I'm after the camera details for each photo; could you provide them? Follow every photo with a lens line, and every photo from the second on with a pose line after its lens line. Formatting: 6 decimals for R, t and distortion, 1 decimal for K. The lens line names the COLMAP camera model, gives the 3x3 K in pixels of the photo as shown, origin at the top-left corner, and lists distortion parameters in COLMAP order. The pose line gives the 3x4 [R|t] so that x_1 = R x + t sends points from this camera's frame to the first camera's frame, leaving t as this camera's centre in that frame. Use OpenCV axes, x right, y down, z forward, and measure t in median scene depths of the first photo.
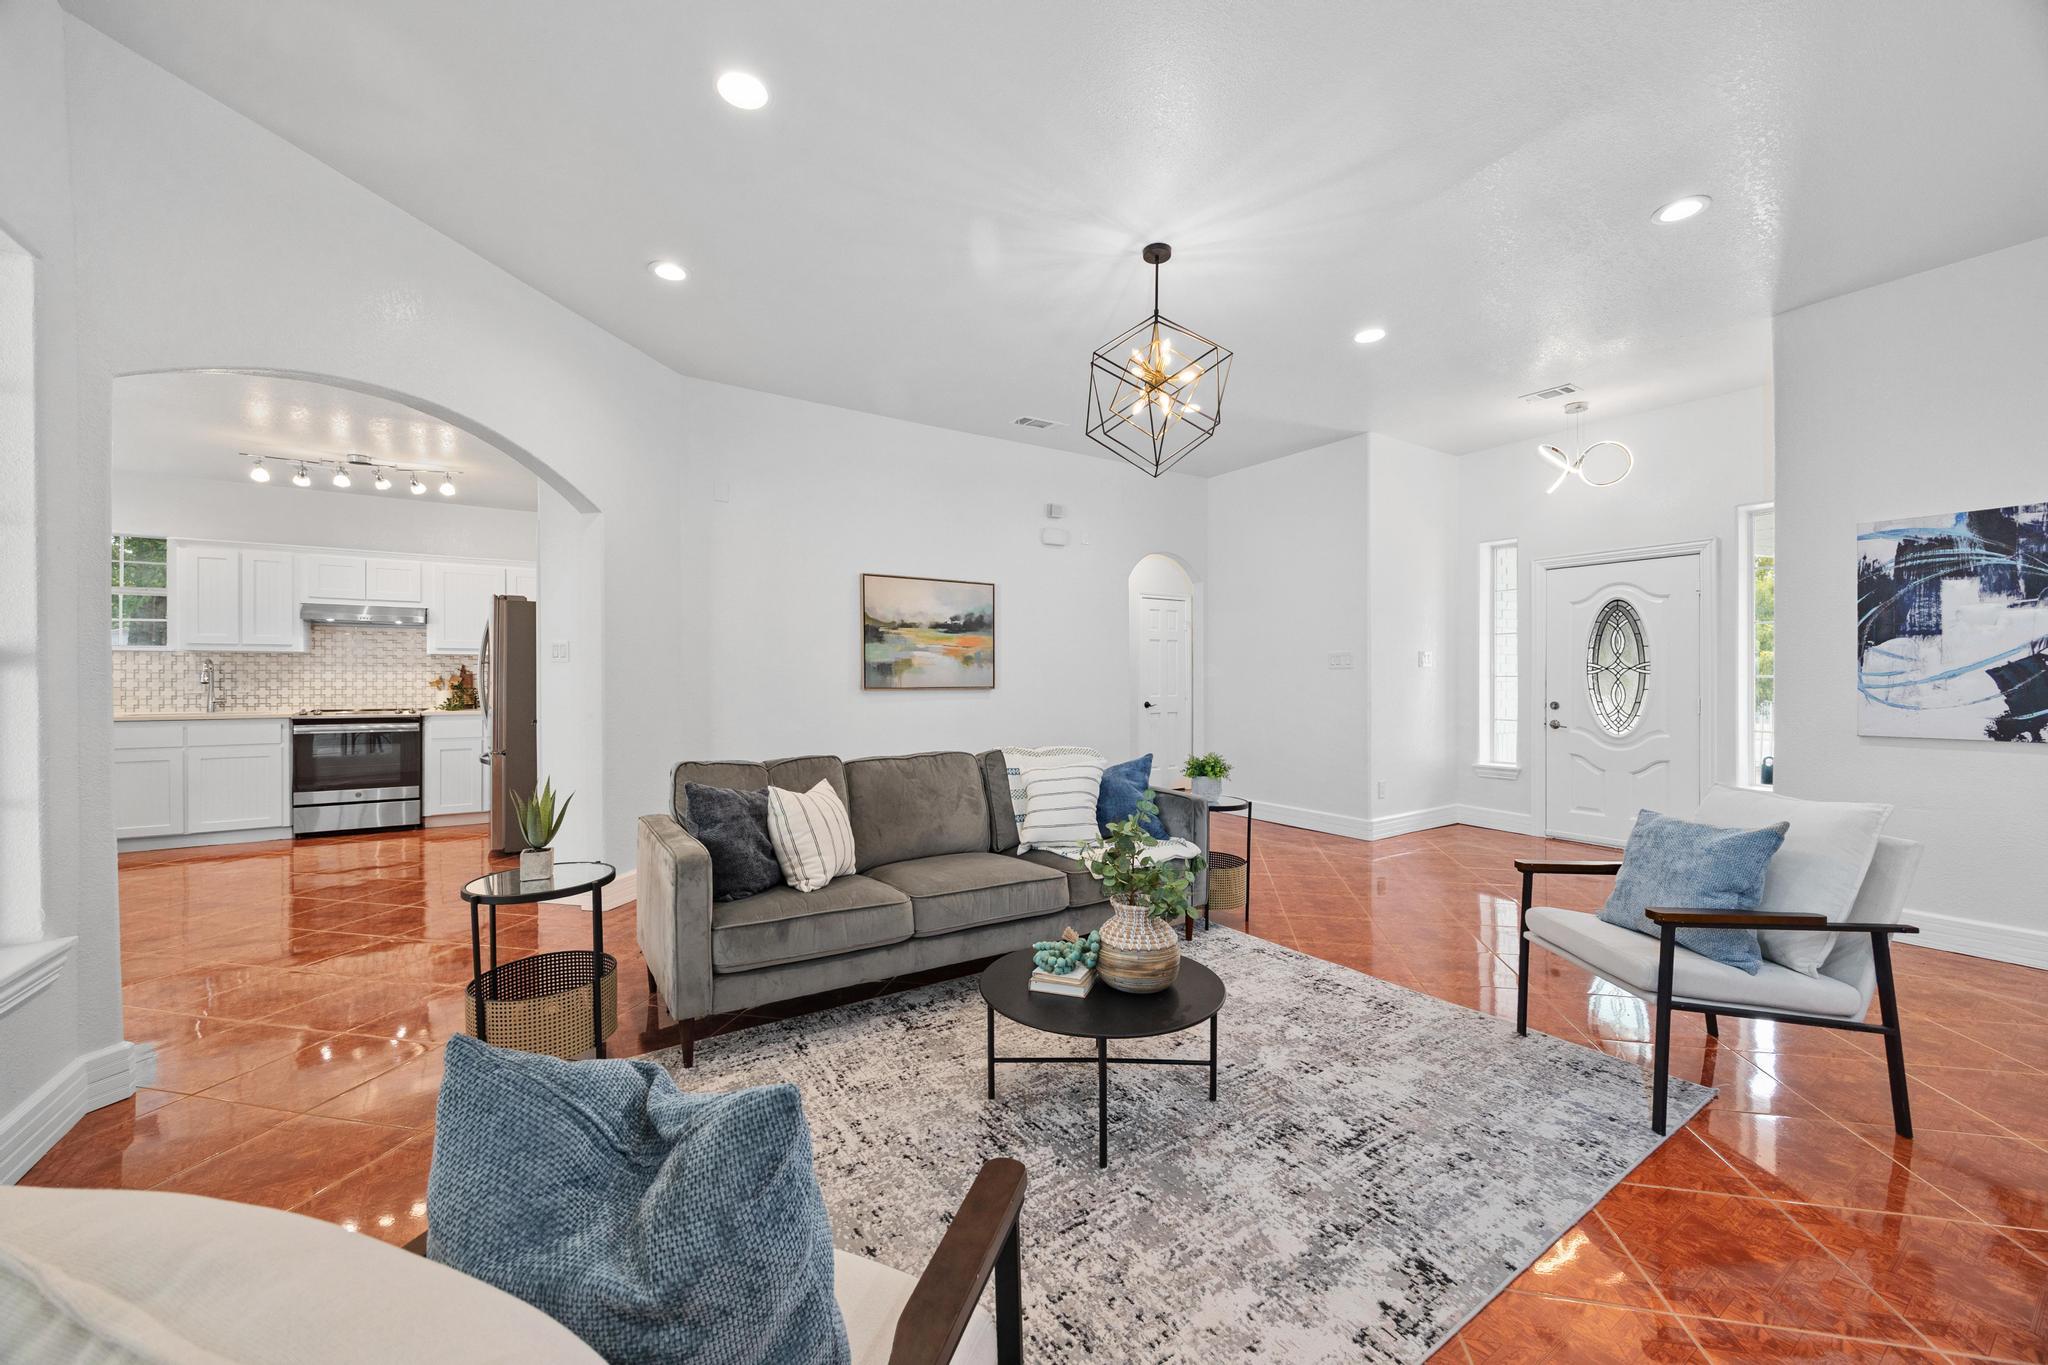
lens RADIAL K [[789.3, 0, 1036.0], [0, 789.3, 681.4], [0, 0, 1]] dist [-0.000214, -0.000119]
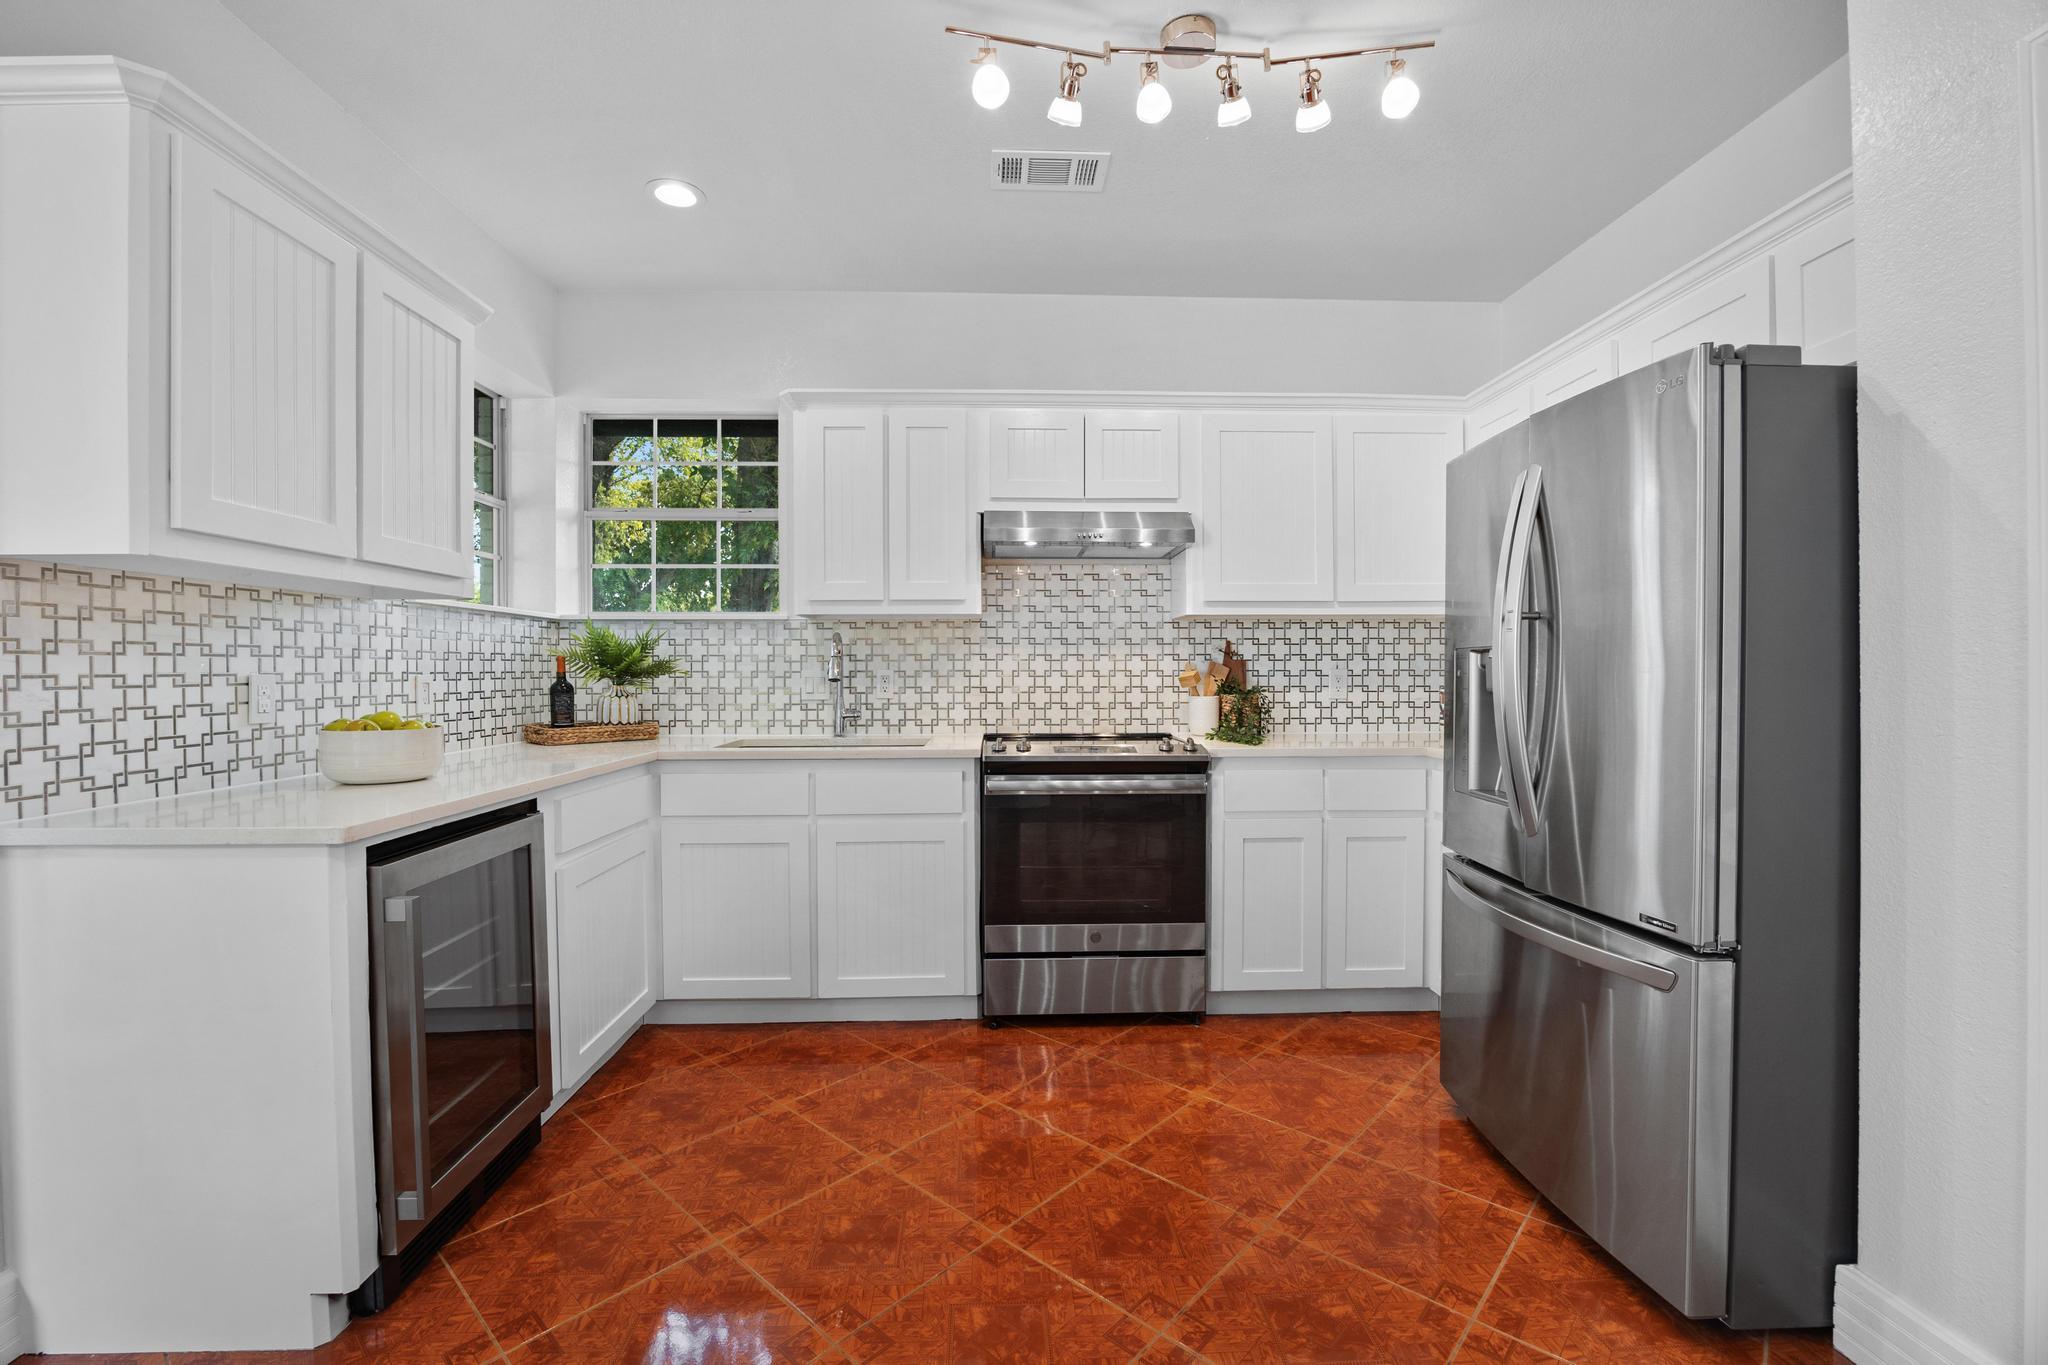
lens RADIAL K [[880.4, 0, 1023.6], [0, 880.4, 678.4], [0, 0, 1]] dist [-0.018186, -0.000204]
pose [[0.860885, 0.002265, -0.508795, -0.629765], [0.001724, 0.999971, 0.007367, -0.002774], [0.508797, -0.007219, 0.860856, 0.549697]]
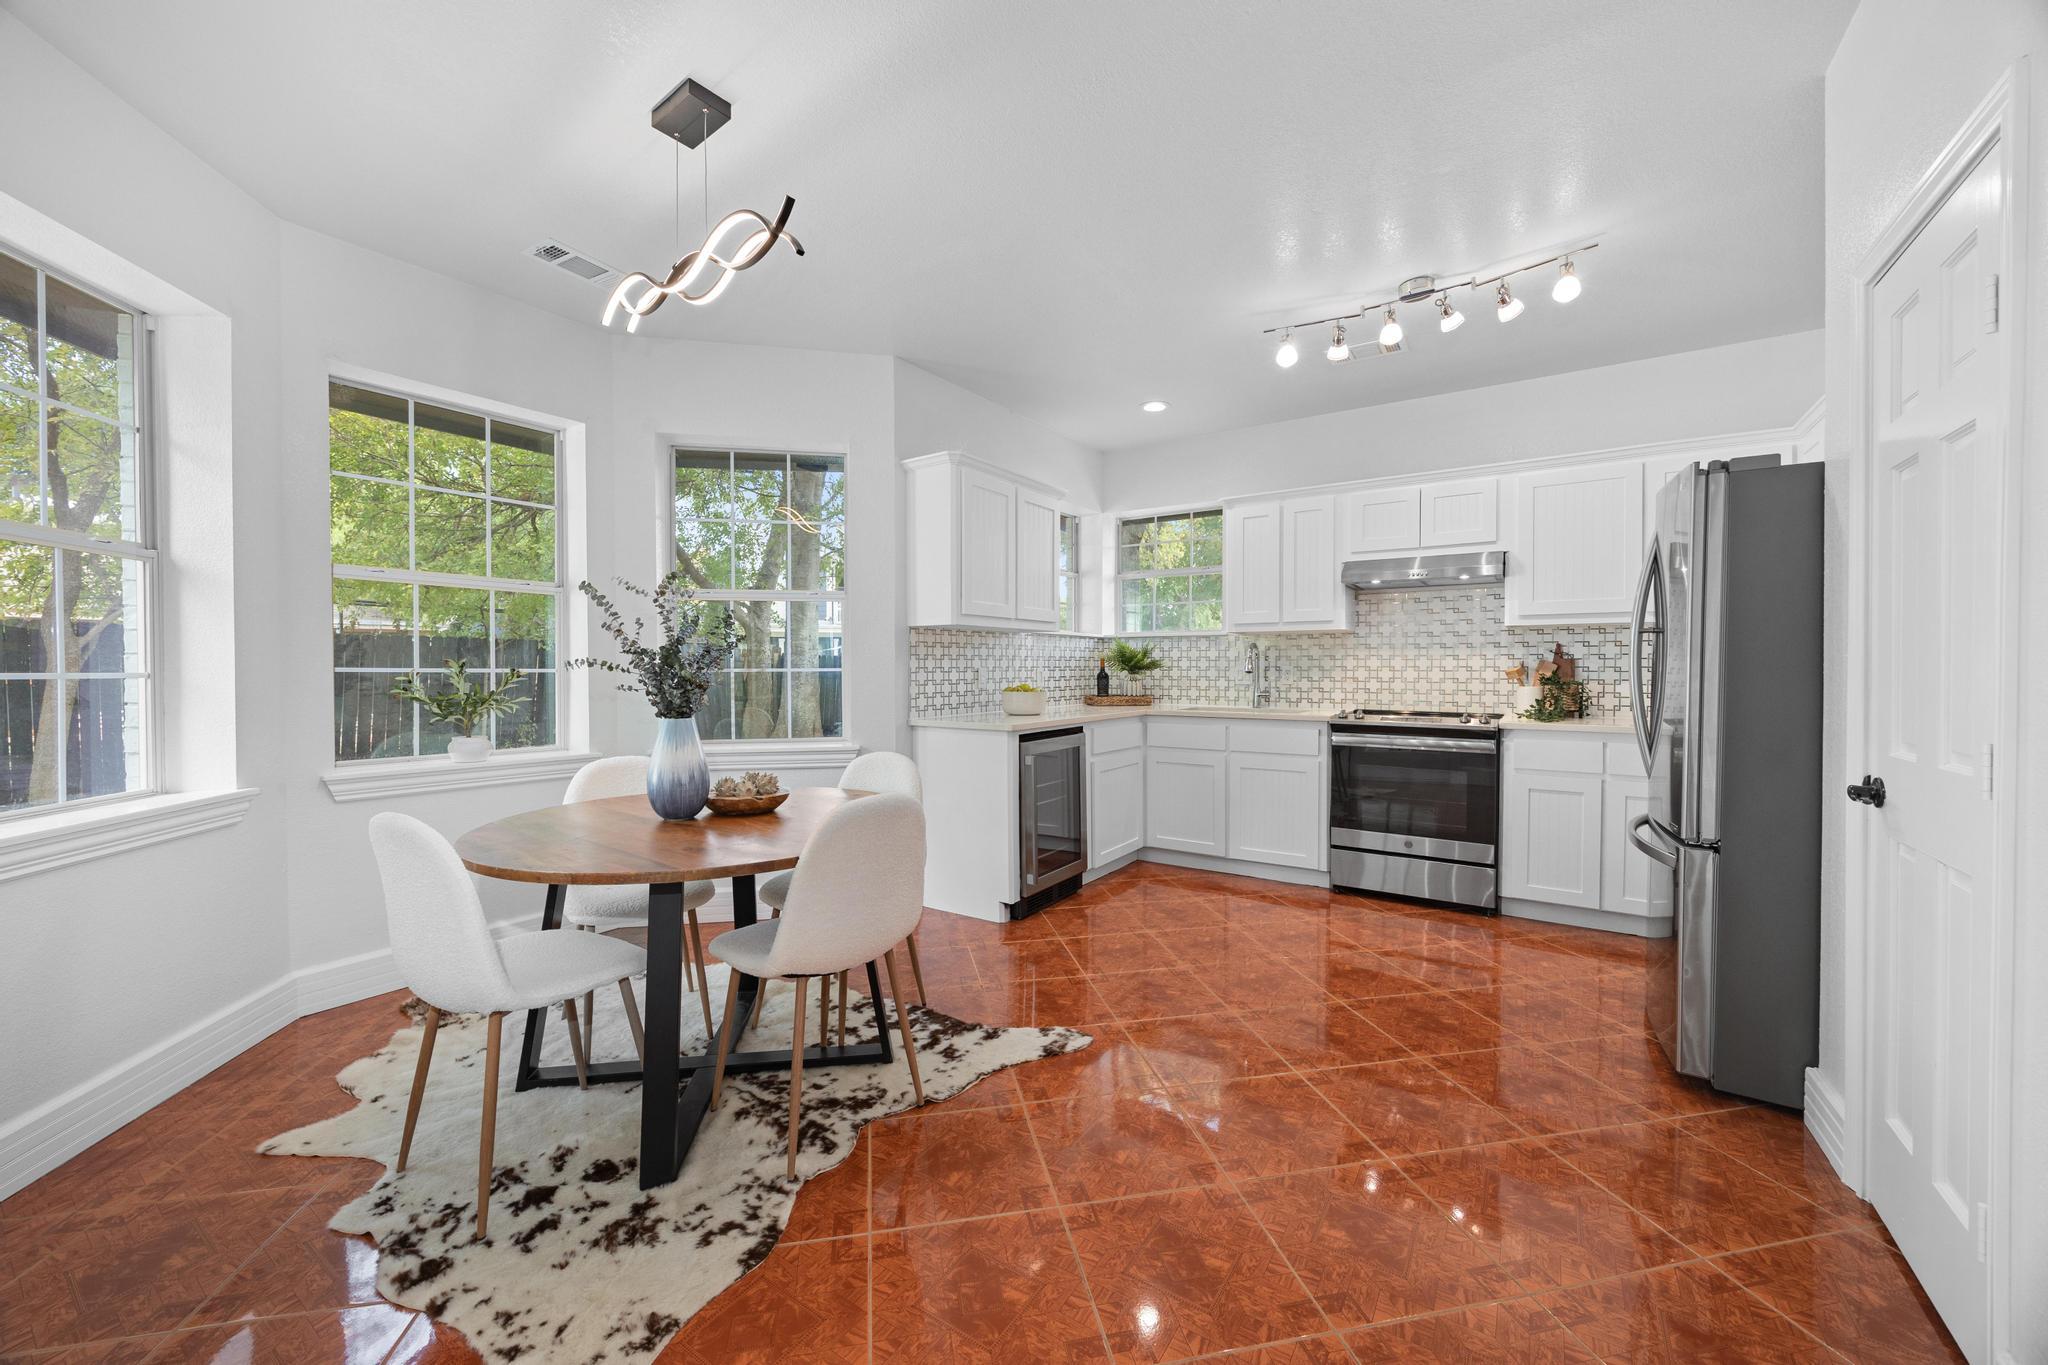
lens RADIAL K [[776.1, 0, 1023.3], [0, 776.1, 678.3], [0, 0, 1]] dist [-0.001695, -0.000058]
pose [[0.396021, 0.013468, -0.918143, -0.387728], [-0.001416, 0.999900, 0.014057, -0.002478], [0.918240, -0.004267, 0.396000, 0.442696]]
